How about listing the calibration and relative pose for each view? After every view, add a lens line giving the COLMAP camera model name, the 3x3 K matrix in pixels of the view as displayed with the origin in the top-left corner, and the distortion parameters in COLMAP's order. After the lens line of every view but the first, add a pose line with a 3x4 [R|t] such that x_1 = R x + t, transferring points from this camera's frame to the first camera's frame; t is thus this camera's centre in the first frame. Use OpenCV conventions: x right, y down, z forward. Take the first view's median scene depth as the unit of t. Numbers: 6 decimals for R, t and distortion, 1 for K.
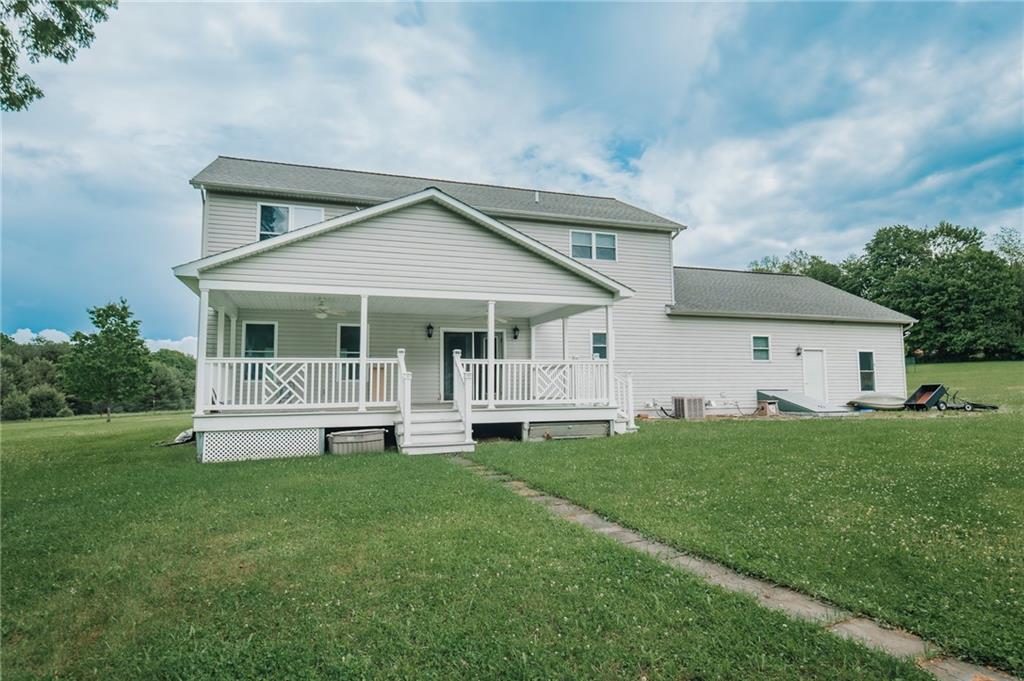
lens RADIAL K [[606.2, 0, 518.0], [0, 606.2, 335.5], [0, 0, 1]] dist [0.005513, 0.001068]
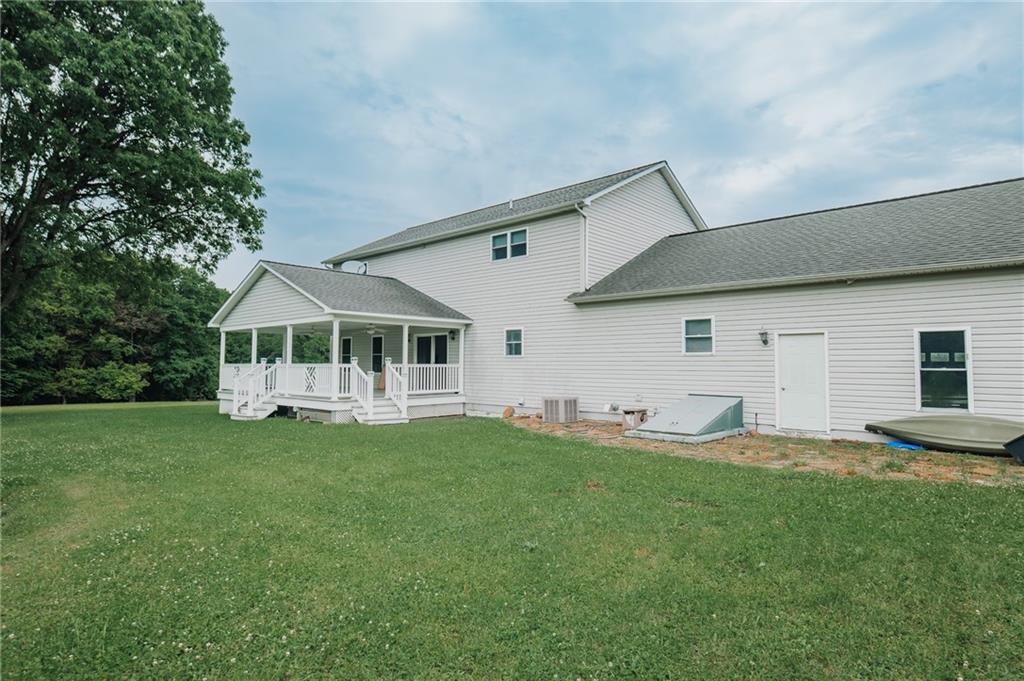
lens RADIAL K [[580.0, 0, 515.4], [0, 580.0, 339.8], [0, 0, 1]] dist [-0.009114, 0.001544]
pose [[0.449907, -0.029627, -0.892584, 0.448239], [0.070463, 0.997511, 0.002407, 0.004442], [0.890291, -0.063977, 0.450875, 0.250427]]
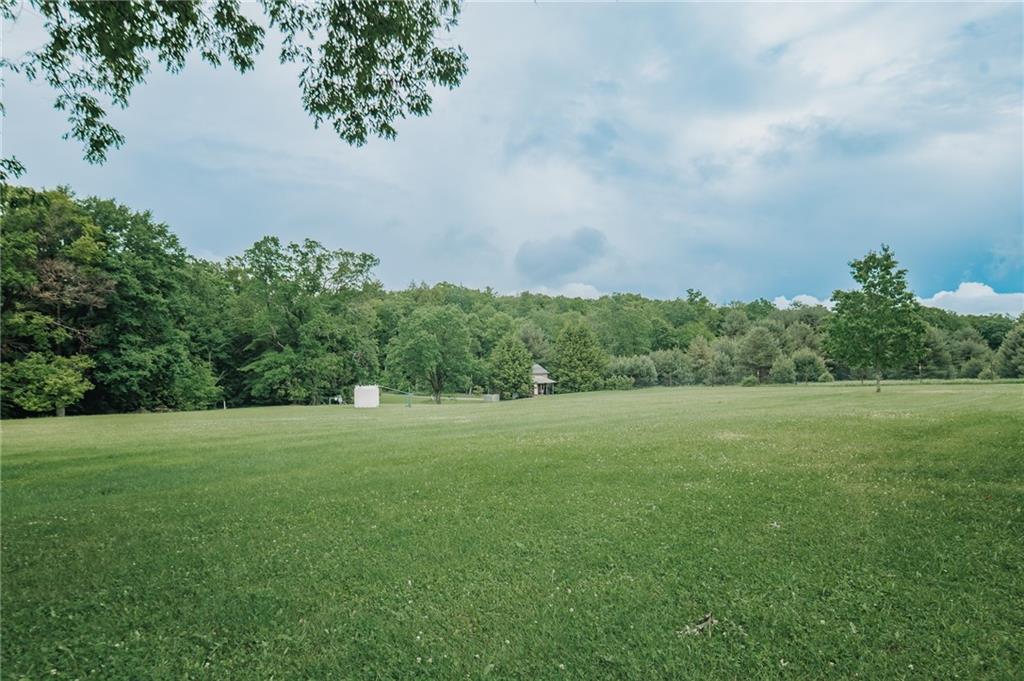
lens RADIAL K [[686.2, 0, 514.5], [0, 686.2, 337.3], [0, 0, 1]] dist [-0.002809, -0.002878]
pose [[0.494063, -0.022135, -0.869144, -0.084784], [0.078937, 0.996689, 0.019488, 0.006608], [0.865835, -0.078236, 0.494175, 0.083116]]
